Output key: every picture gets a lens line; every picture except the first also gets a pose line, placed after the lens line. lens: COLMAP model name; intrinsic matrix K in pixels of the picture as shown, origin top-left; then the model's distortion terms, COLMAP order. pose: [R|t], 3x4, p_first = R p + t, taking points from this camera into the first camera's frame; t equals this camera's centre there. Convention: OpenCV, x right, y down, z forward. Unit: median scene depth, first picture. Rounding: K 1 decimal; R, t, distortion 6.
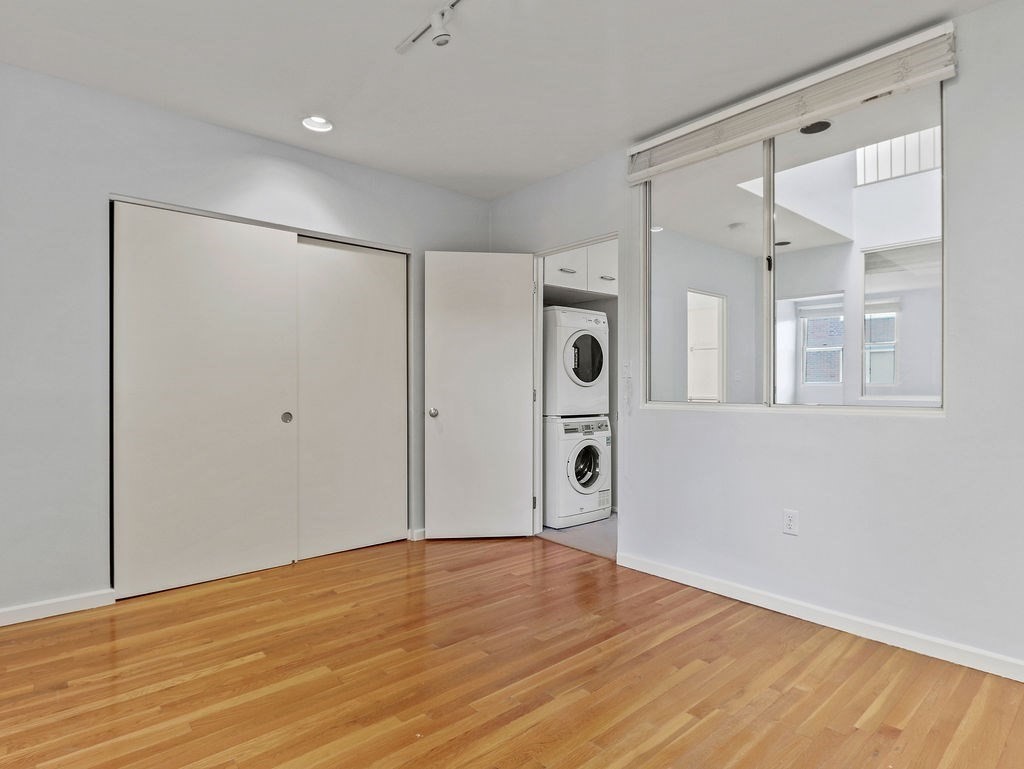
lens RADIAL K [[541.5, 0, 510.1], [0, 541.5, 387.4], [0, 0, 1]] dist [0.003755, 0.000787]
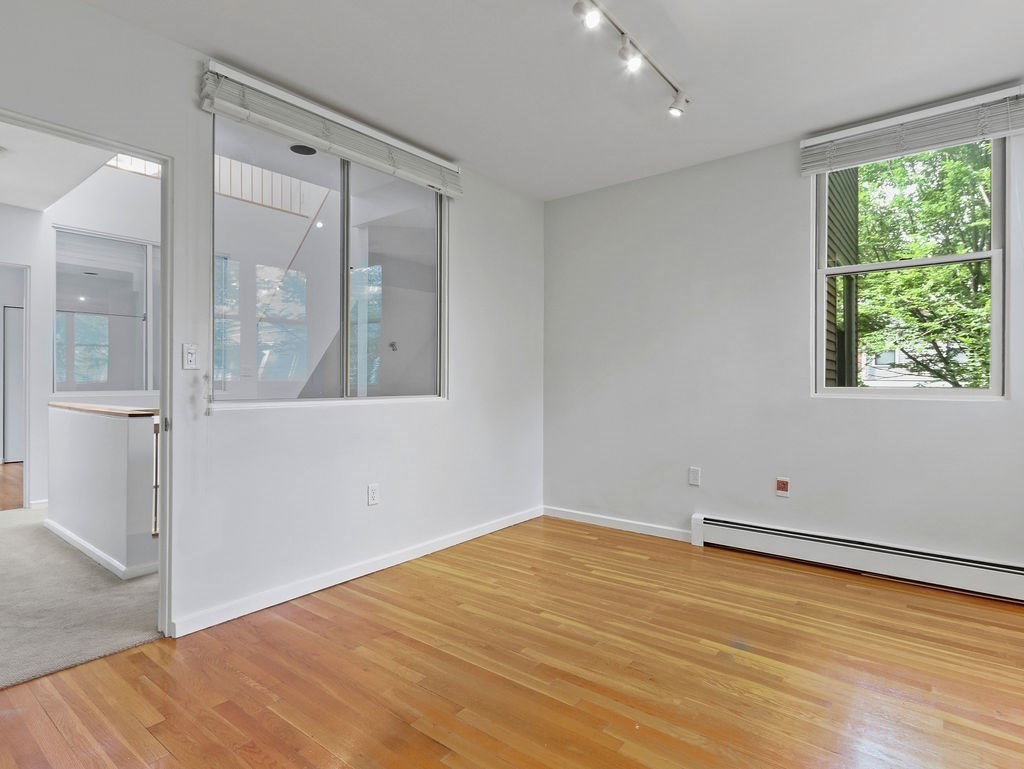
lens RADIAL K [[541.5, 0, 510.1], [0, 541.5, 387.4], [0, 0, 1]] dist [0.003755, 0.000787]
pose [[-0.153322, -0.007401, 0.988149, -0.670365], [0.000204, 0.999972, 0.007521, 0.000817], [-0.988176, 0.001355, -0.153316, 0.826238]]
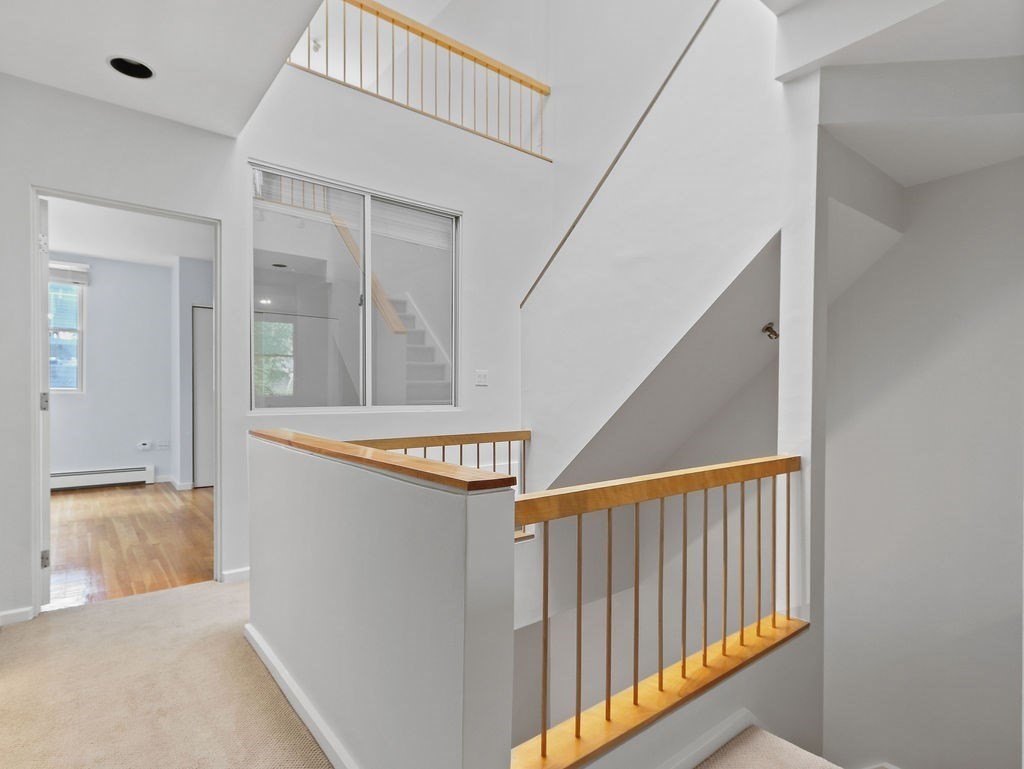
lens RADIAL K [[540.9, 0, 515.0], [0, 540.9, 398.3], [0, 0, 1]] dist [0.007976, 0.001080]
pose [[0.067418, -0.006993, 0.997700, 0.170339], [0.004874, 0.999966, 0.006679, -0.000730], [-0.997713, 0.004413, 0.067450, 1.375219]]
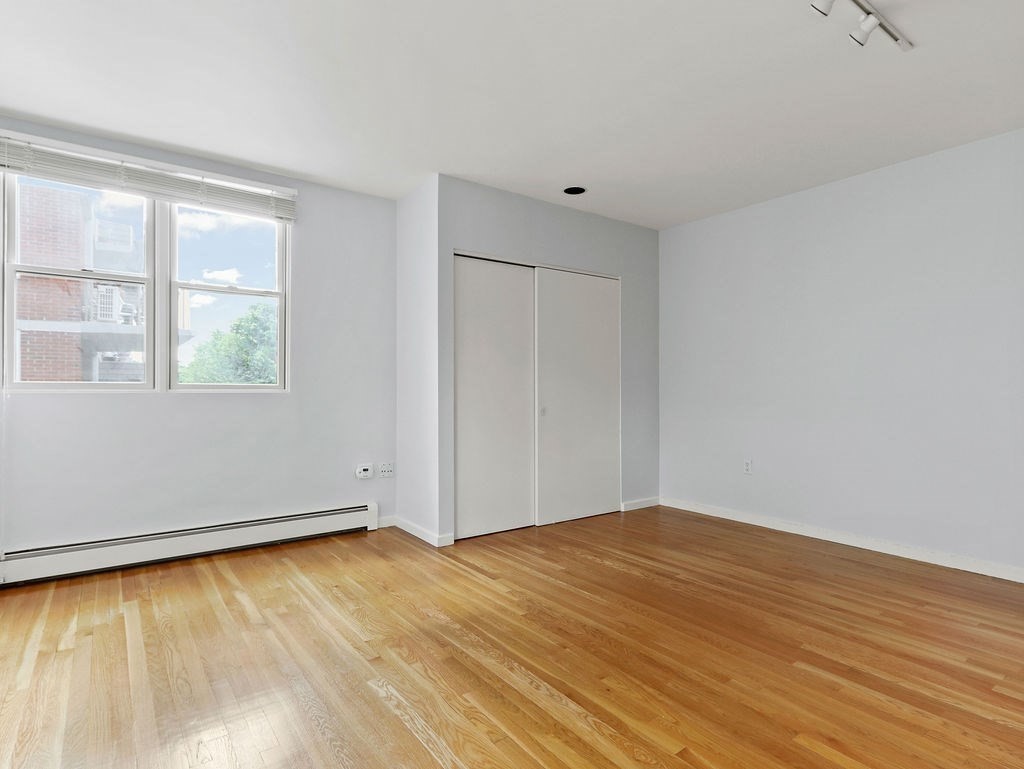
lens RADIAL K [[541.5, 0, 510.1], [0, 541.5, 387.4], [0, 0, 1]] dist [0.003755, 0.000787]
pose [[0.106620, 0.005655, 0.994284, 0.980932], [0.009407, 0.999933, -0.006696, -0.011412], [-0.994255, 0.010067, 0.106559, 2.636237]]
